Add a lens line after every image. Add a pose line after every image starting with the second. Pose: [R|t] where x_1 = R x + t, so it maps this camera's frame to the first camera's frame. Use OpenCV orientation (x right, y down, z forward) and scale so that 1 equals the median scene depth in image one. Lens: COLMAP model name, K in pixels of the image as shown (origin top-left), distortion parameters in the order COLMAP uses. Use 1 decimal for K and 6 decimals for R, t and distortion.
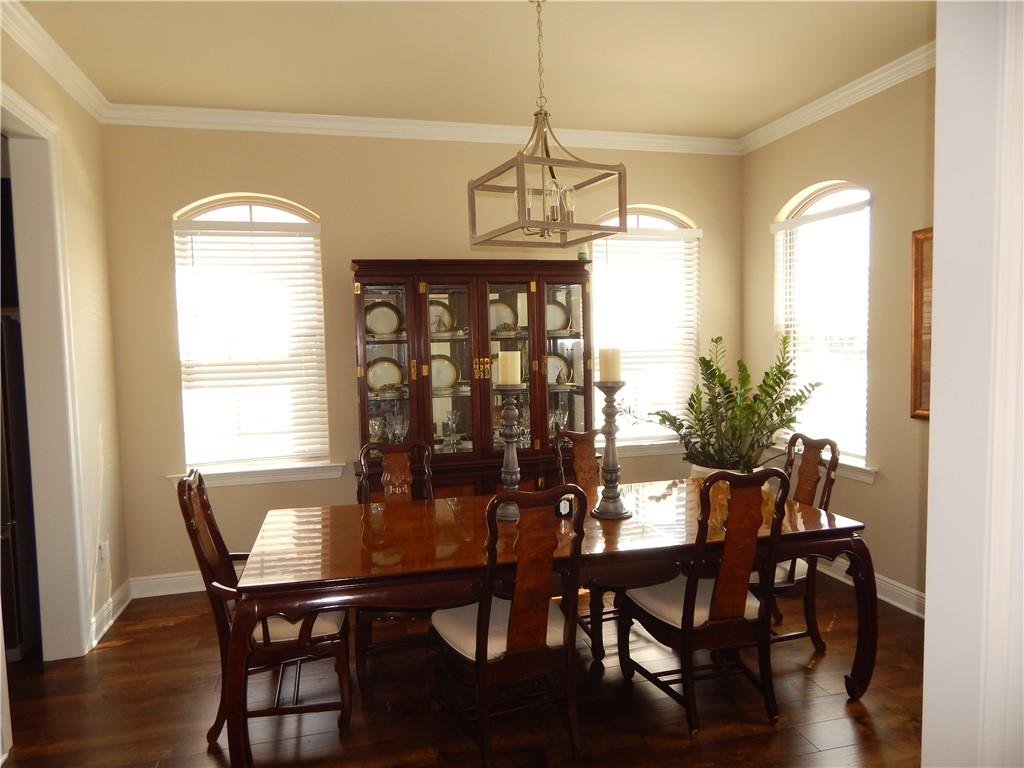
lens RADIAL K [[695.8, 0, 512.0], [0, 695.8, 384.0], [0, 0, 1]] dist [0.049795, -0.035144]
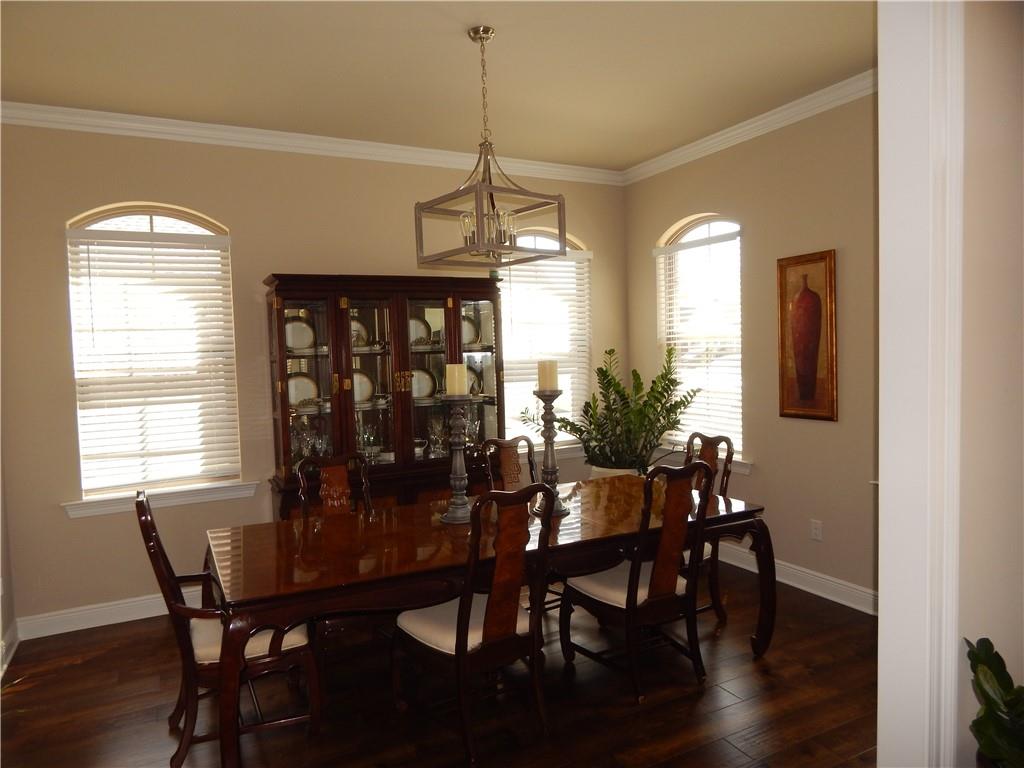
lens RADIAL K [[695.8, 0, 512.0], [0, 695.8, 384.0], [0, 0, 1]] dist [0.049795, -0.035144]
pose [[0.974678, -0.018744, 0.222827, -0.116548], [0.023042, 0.999595, -0.016701, 0.002495], [-0.222424, 0.021412, 0.974715, -0.039817]]
